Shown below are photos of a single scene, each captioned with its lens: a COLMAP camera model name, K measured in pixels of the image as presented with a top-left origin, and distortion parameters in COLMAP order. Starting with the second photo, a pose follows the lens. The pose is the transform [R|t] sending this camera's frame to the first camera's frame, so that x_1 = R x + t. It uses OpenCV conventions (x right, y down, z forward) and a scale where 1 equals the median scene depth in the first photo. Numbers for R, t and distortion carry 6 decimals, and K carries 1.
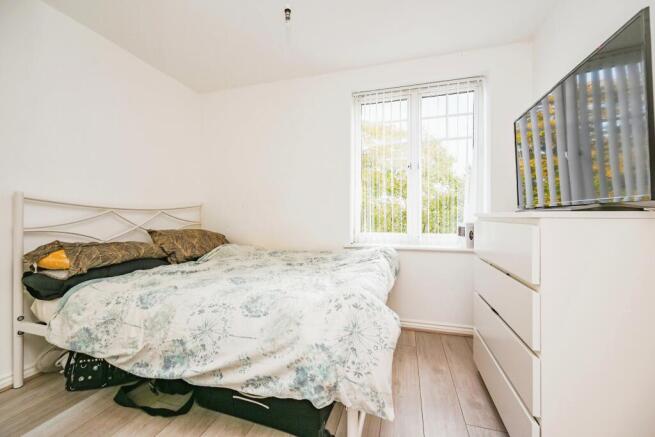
lens RADIAL K [[264.8, 0, 328.1], [0, 264.8, 217.7], [0, 0, 1]] dist [-0.000696, 0.000720]
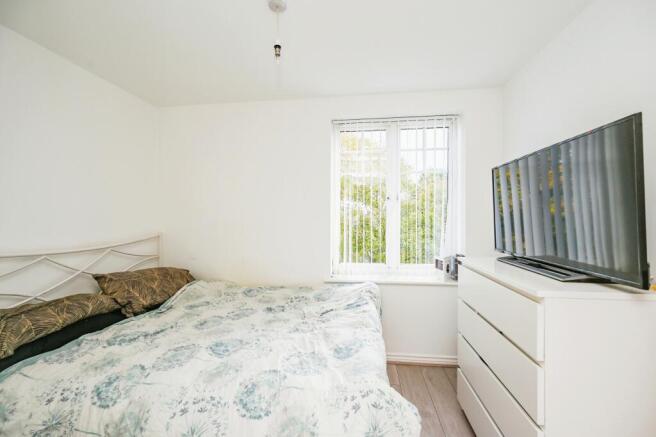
lens RADIAL K [[265.2, 0, 328.3], [0, 265.2, 212.7], [0, 0, 1]] dist [-0.000696, 0.000720]
pose [[0.985744, -0.001943, 0.168239, -0.111150], [0.001351, 0.999992, 0.003631, -0.179978], [-0.168245, -0.003352, 0.985739, 0.064933]]
